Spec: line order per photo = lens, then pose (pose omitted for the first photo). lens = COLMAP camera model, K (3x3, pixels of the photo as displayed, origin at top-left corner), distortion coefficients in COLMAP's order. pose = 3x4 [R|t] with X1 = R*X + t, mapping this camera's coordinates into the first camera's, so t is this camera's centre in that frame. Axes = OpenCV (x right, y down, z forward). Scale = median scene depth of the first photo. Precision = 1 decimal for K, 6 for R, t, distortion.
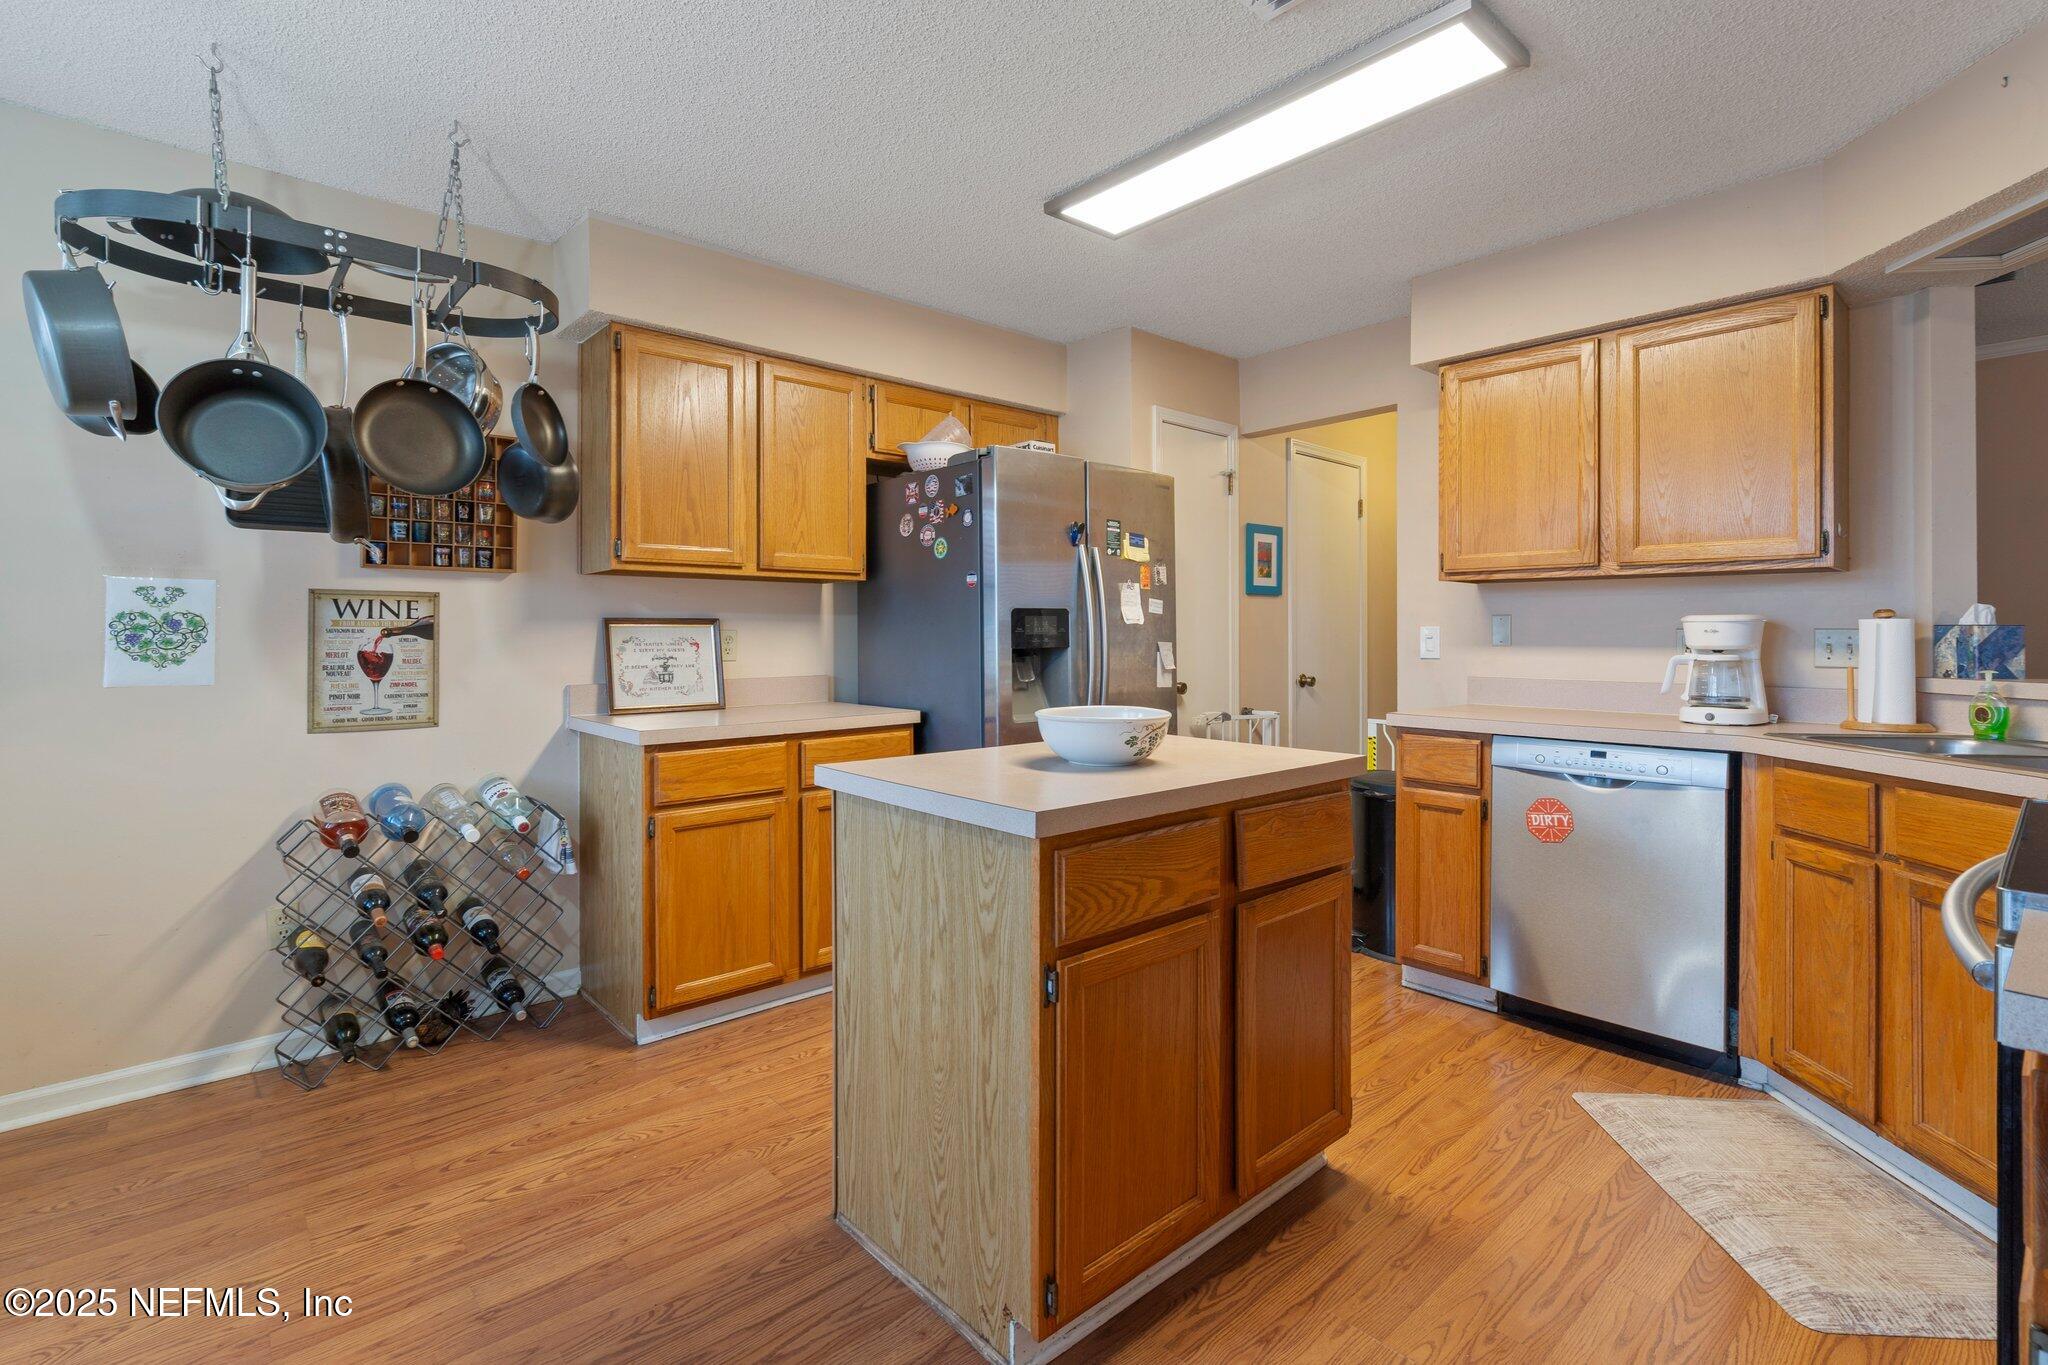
lens RADIAL K [[945.9, 0, 1016.1], [0, 945.9, 634.2], [0, 0, 1]] dist [0.001698, 0.000576]
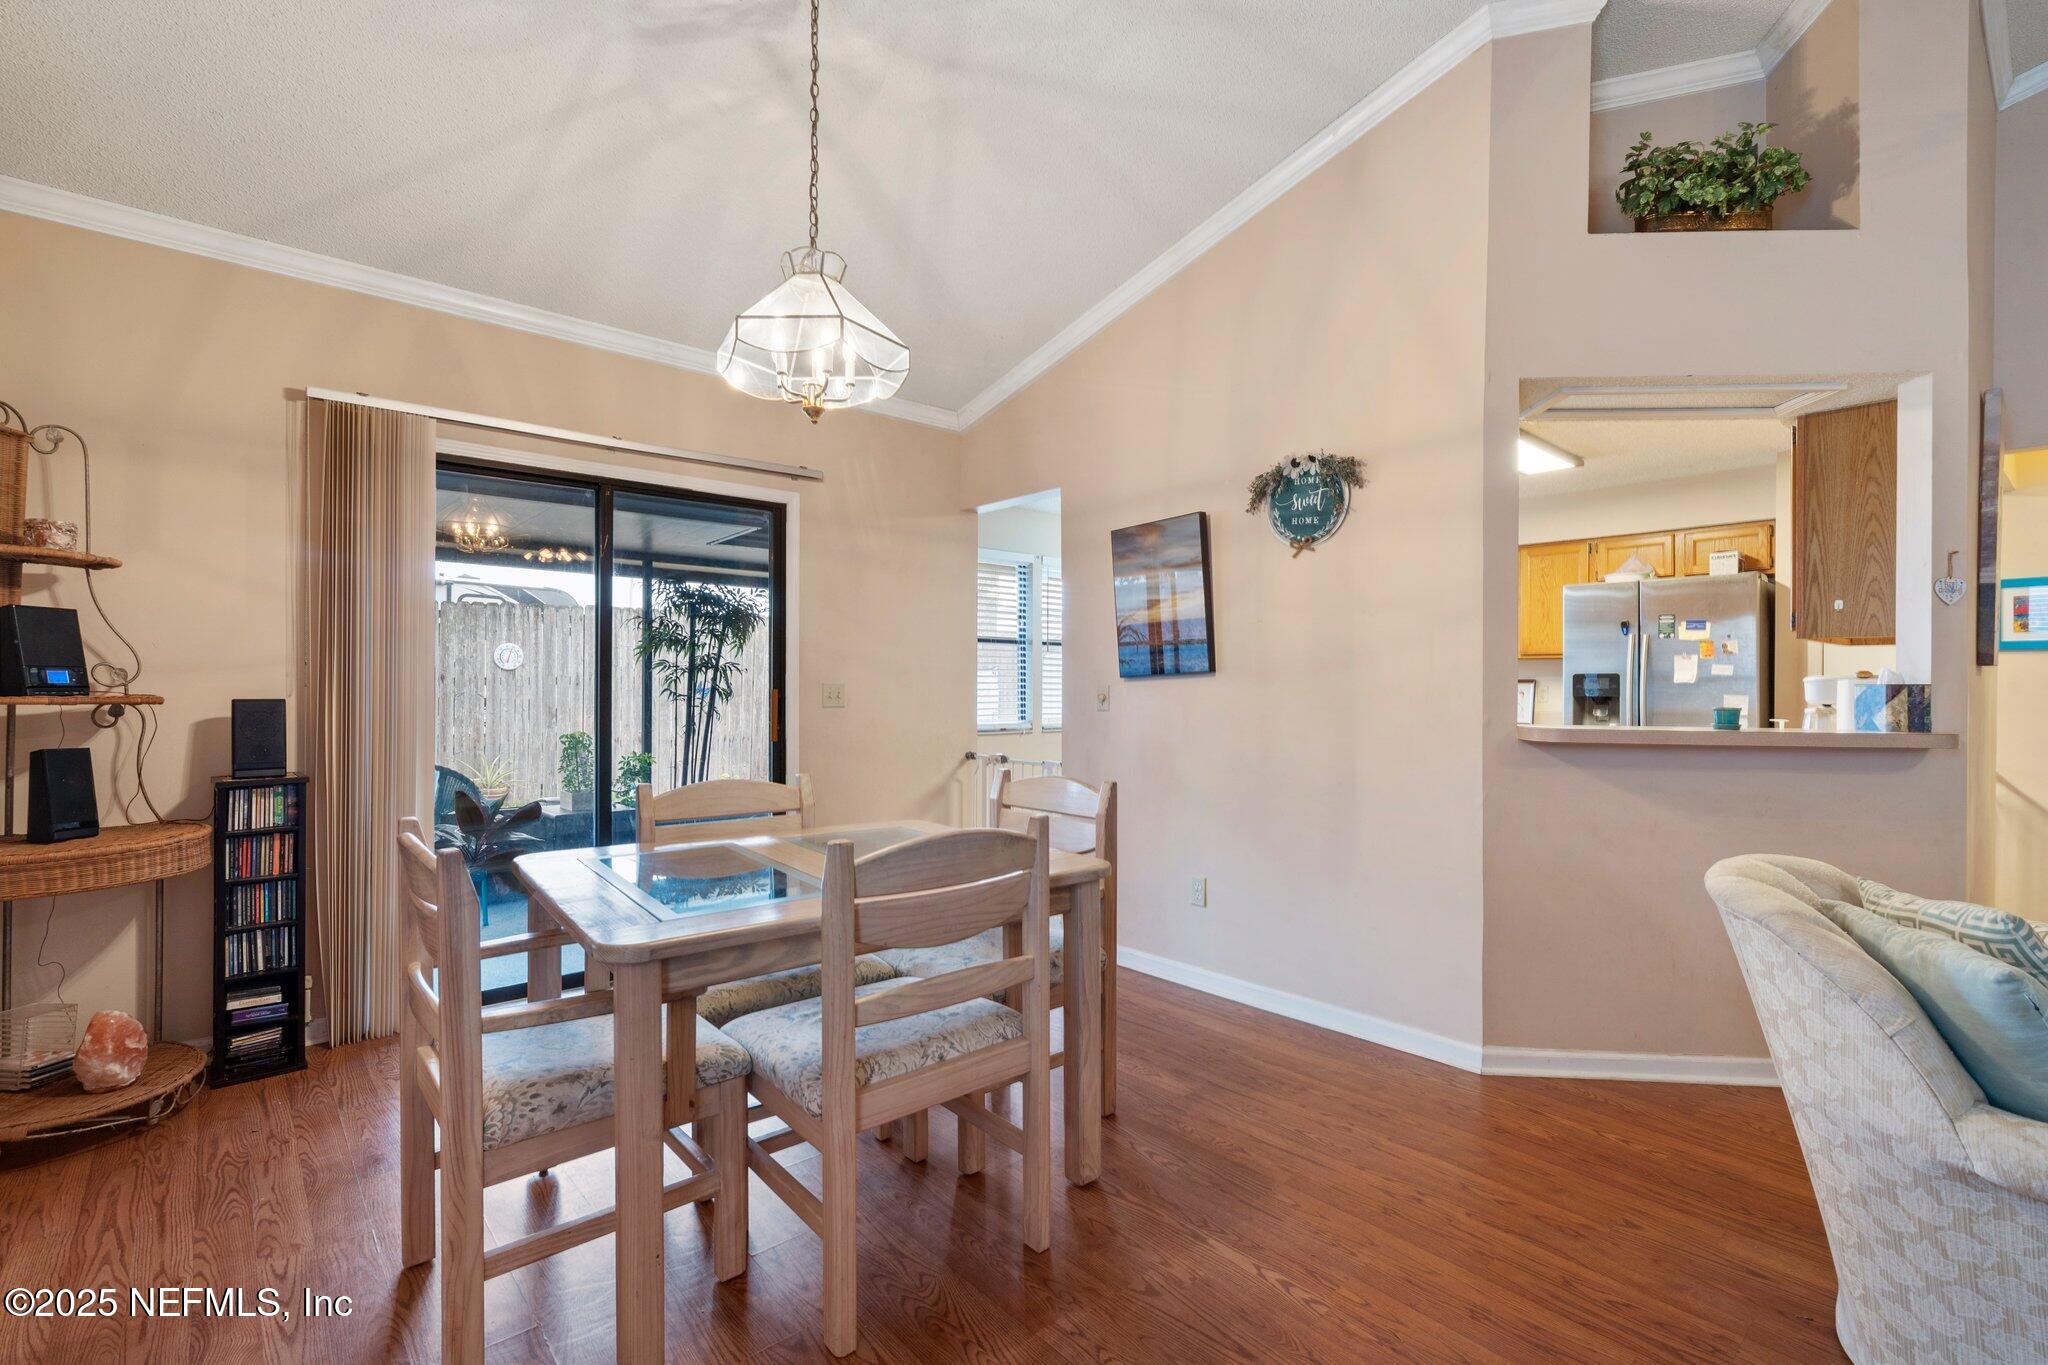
lens RADIAL K [[920.2, 0, 1024.0], [0, 920.2, 682.5], [0, 0, 1]] dist [-0.001085, -0.000192]
pose [[-0.001213, -0.001555, -0.999998, 1.934086], [-0.000448, 0.999999, -0.001555, -0.011692], [0.999999, 0.000446, -0.001214, -0.034571]]
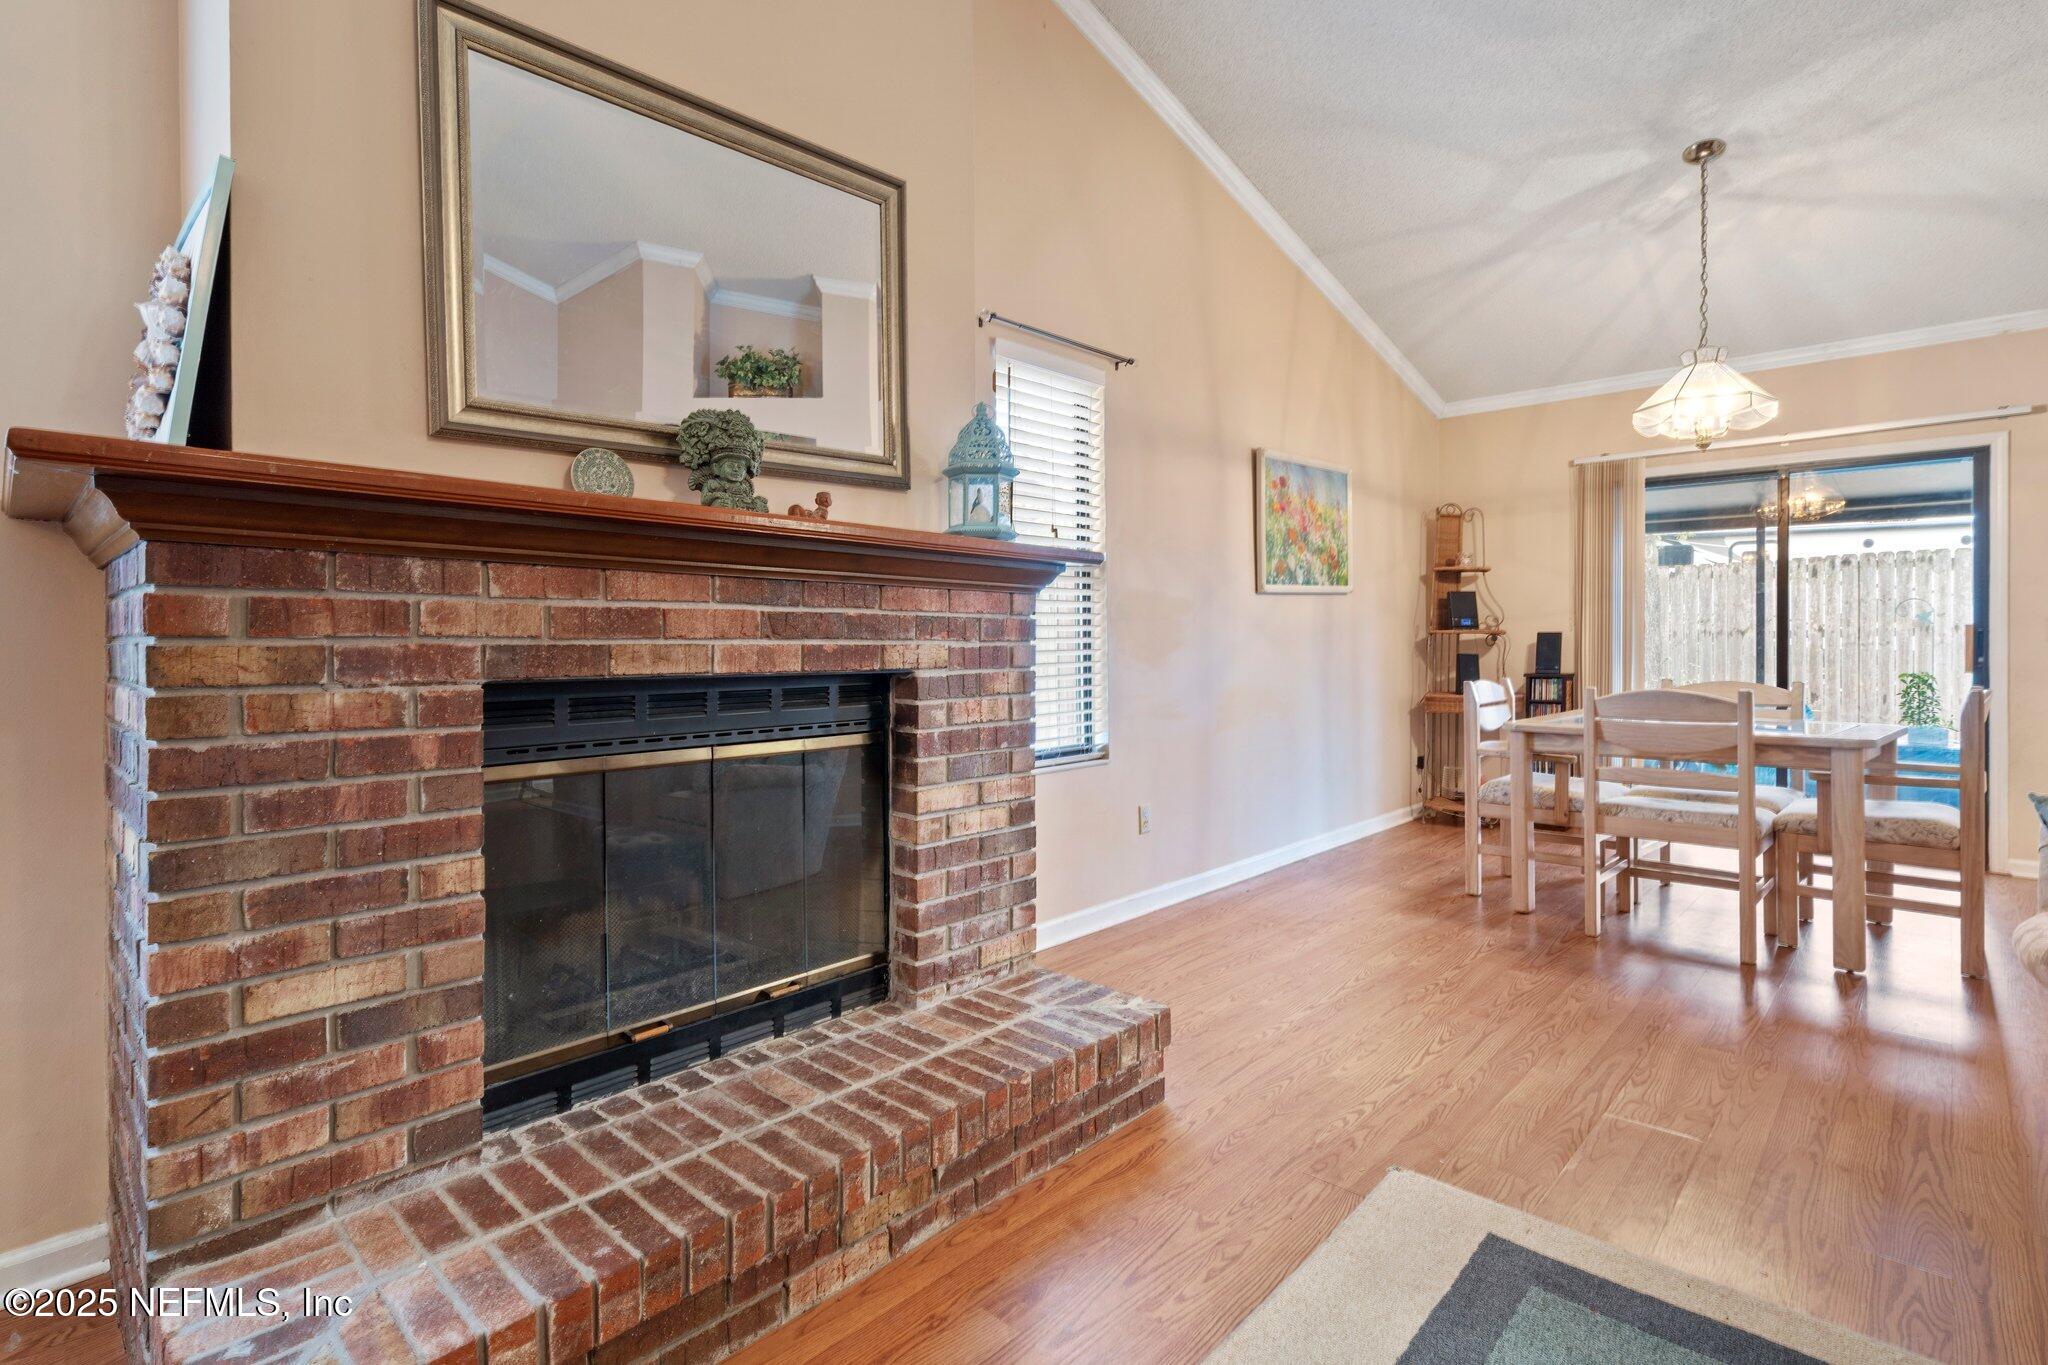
lens RADIAL K [[992.7, 0, 1019.5], [0, 992.7, 649.6], [0, 0, 1]] dist [0.000888, 0.000900]
pose [[-0.995186, 0.000581, -0.098001, 2.228161], [0.000047, 0.999985, 0.005450, 0.030849], [0.098002, 0.005419, -0.995171, 1.087932]]
